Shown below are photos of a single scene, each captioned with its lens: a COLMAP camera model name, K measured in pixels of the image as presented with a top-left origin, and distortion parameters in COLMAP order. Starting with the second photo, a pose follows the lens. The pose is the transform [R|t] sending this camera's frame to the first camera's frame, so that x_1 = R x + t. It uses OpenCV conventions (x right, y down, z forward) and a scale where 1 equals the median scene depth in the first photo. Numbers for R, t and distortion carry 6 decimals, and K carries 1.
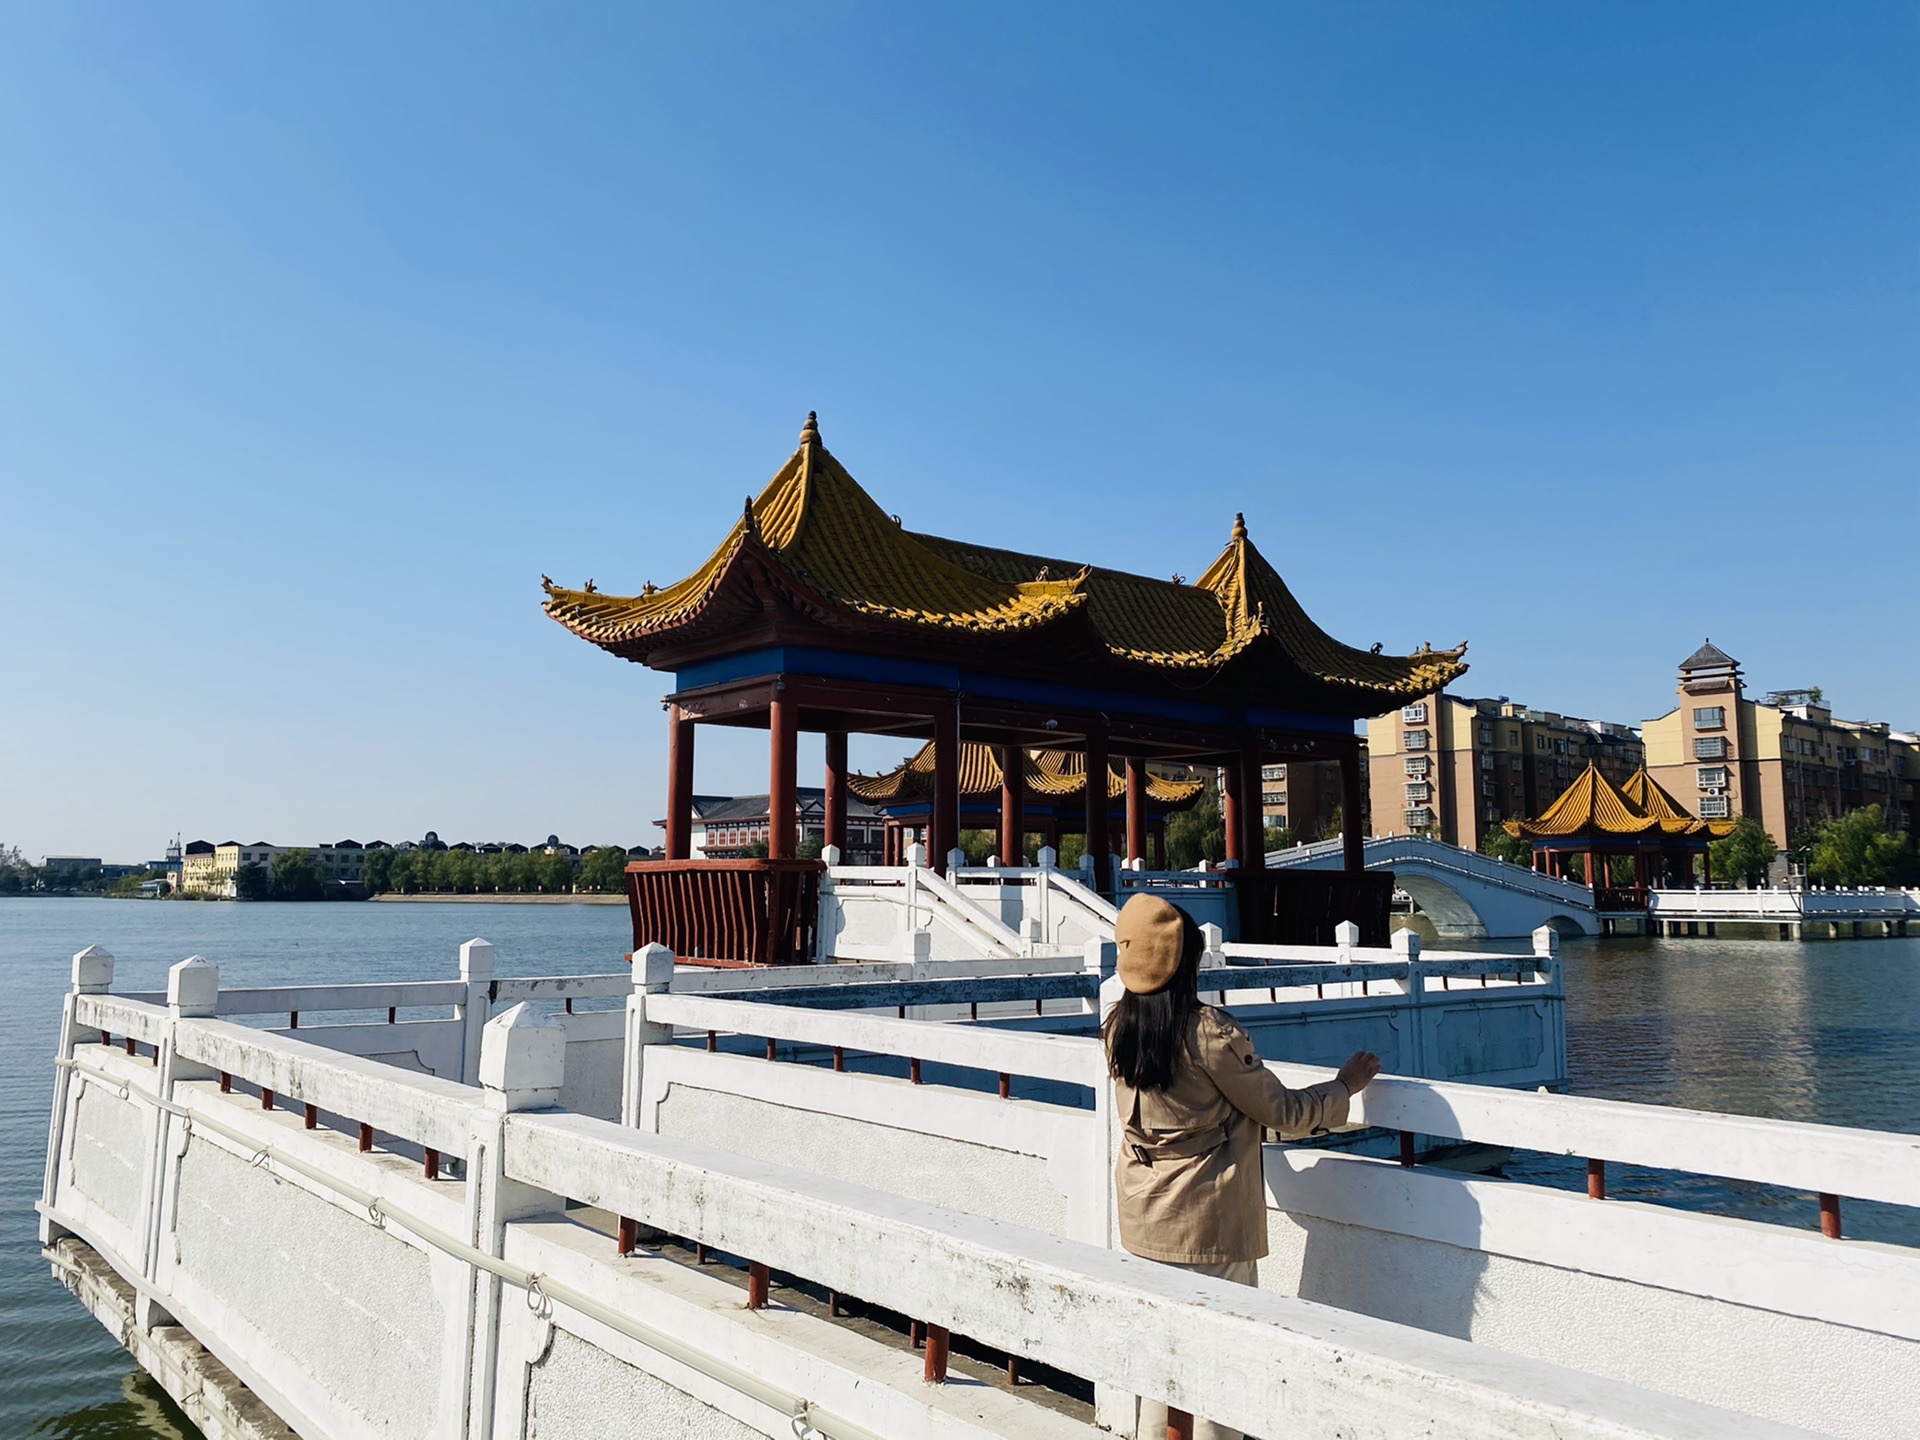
lens RADIAL K [[1474.9, 0, 969.3], [0, 1474.9, 705.7], [0, 0, 1]] dist [0.059449, -0.076677]
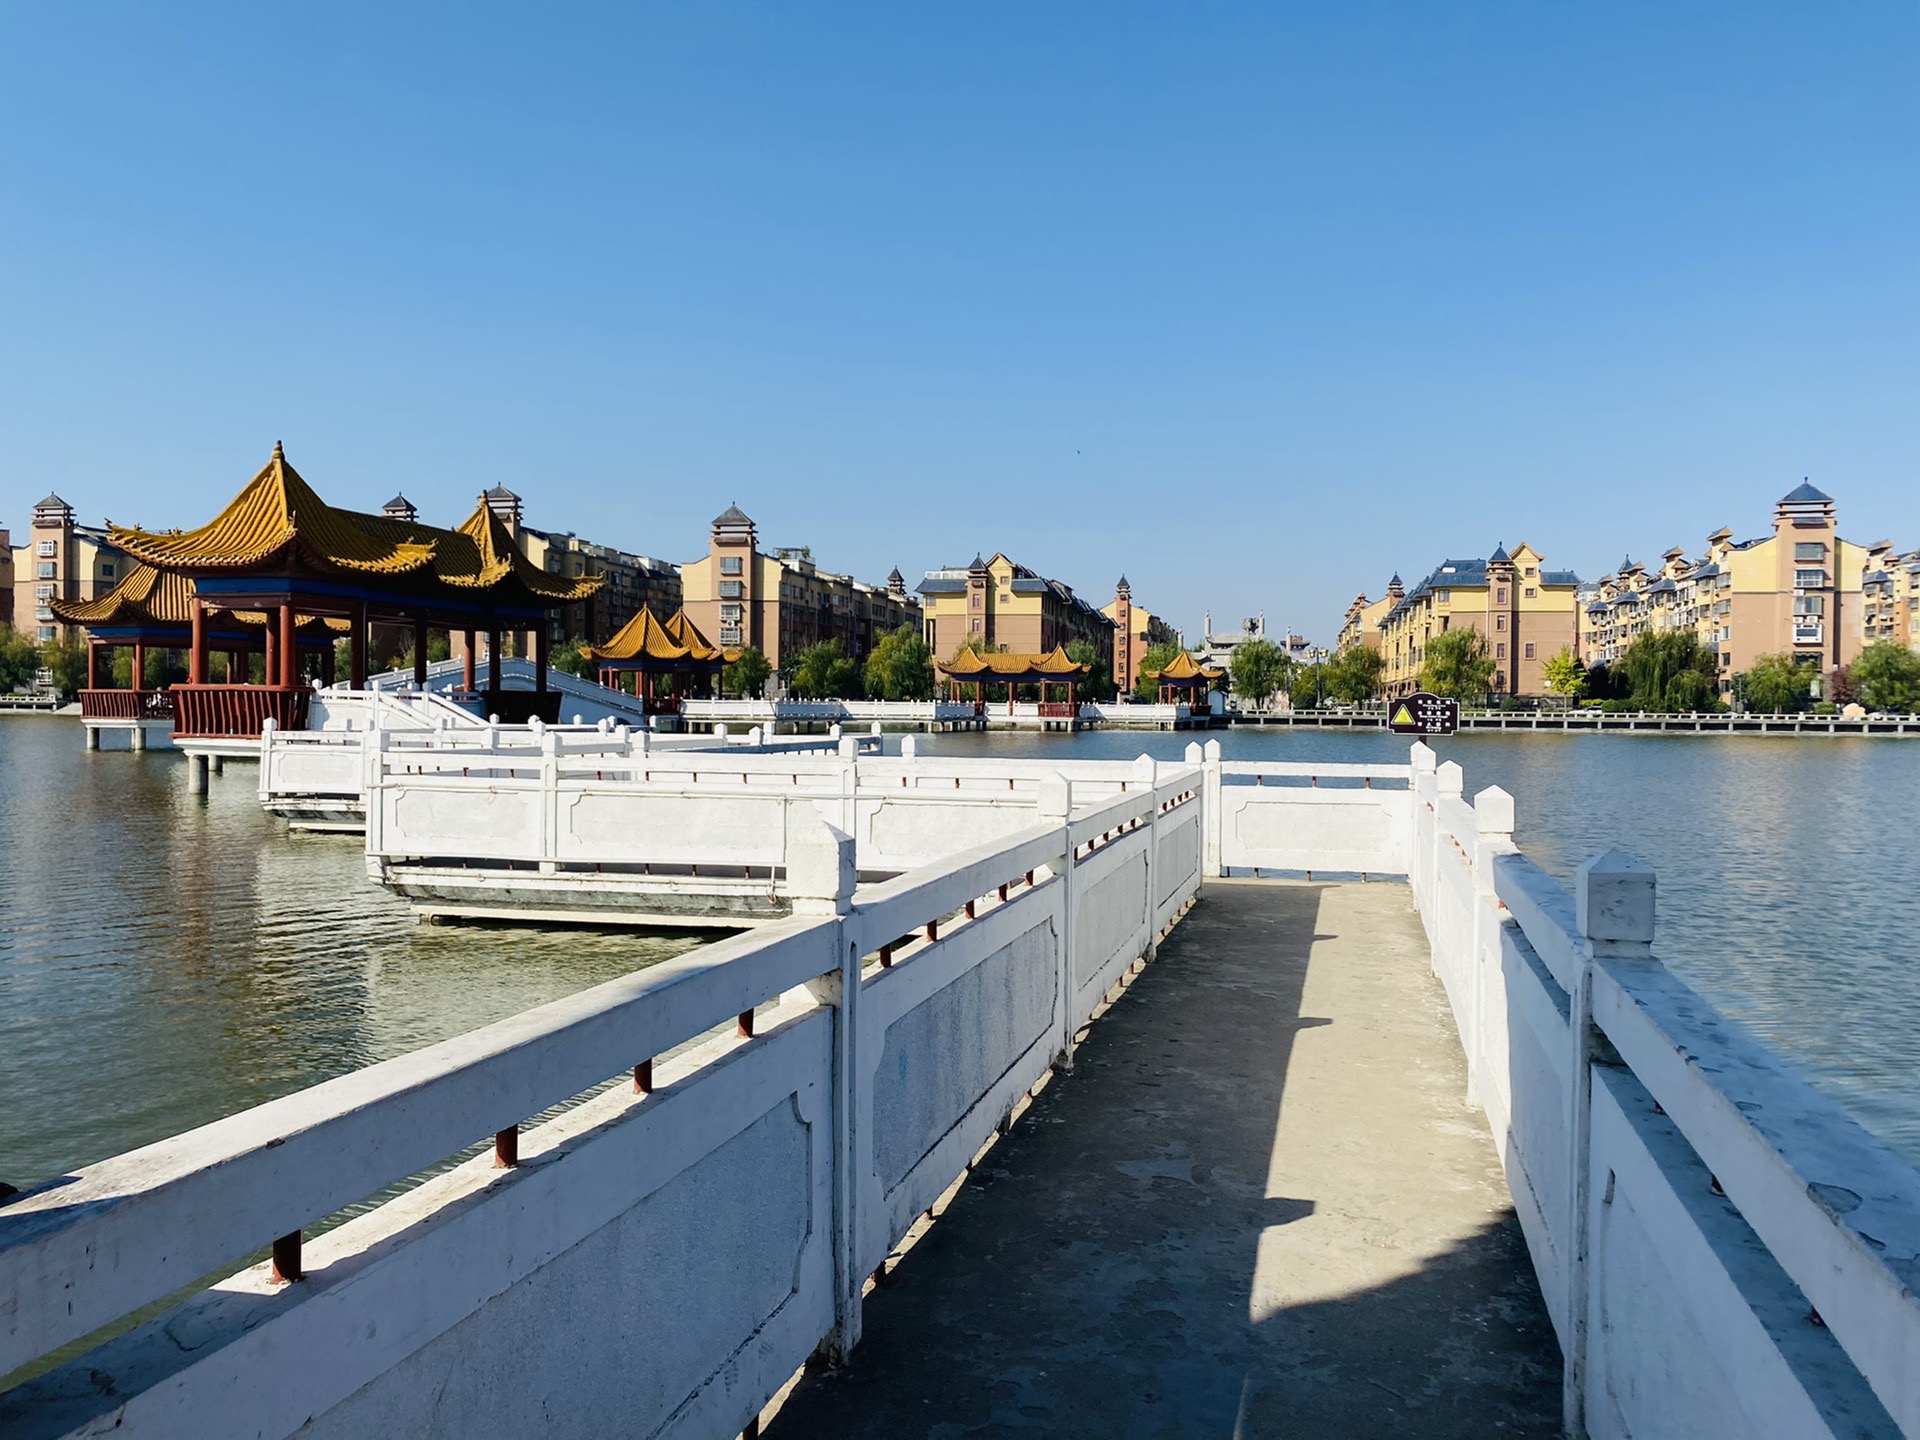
lens RADIAL K [[1501.7, 0, 997.7], [0, 1501.7, 712.3], [0, 0, 1]] dist [0.047422, -0.029338]
pose [[0.804123, 0.004714, 0.594444, -0.408026], [-0.083723, 0.990900, 0.105397, -0.111392], [-0.588537, -0.134521, 0.797200, -0.858042]]
